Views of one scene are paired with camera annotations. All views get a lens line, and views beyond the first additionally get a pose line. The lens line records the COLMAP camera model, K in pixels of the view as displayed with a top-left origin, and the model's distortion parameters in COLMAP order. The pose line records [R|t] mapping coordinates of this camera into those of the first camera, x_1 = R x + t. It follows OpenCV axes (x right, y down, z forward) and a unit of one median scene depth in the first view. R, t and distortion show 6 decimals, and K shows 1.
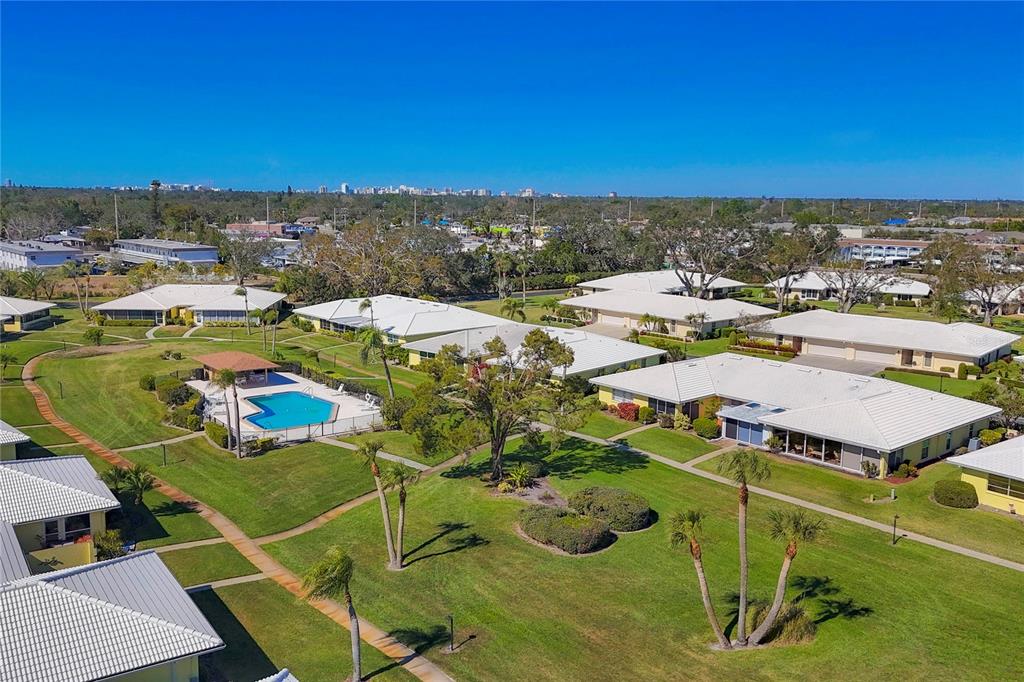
lens RADIAL K [[883.4, 0, 519.5], [0, 883.4, 342.4], [0, 0, 1]] dist [0.131228, -0.220176]
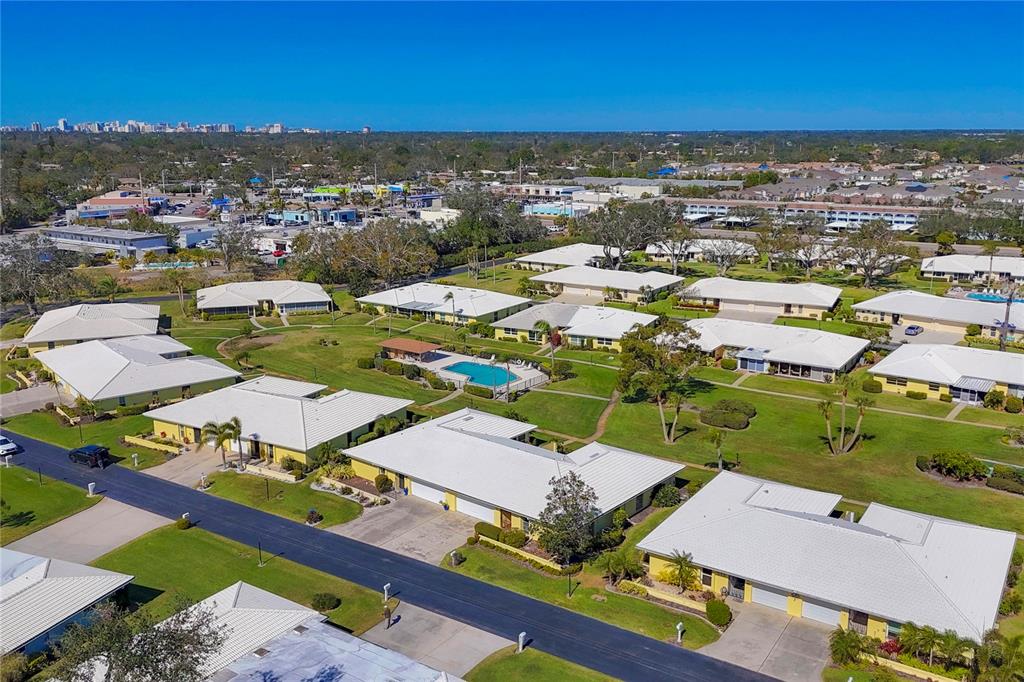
lens RADIAL K [[883.4, 0, 519.5], [0, 883.4, 342.4], [0, 0, 1]] dist [0.131228, -0.220176]
pose [[0.961888, -0.075800, 0.262728, -0.460923], [0.056653, 0.995206, 0.079715, -0.078944], [-0.267511, -0.061793, 0.961571, -0.417187]]
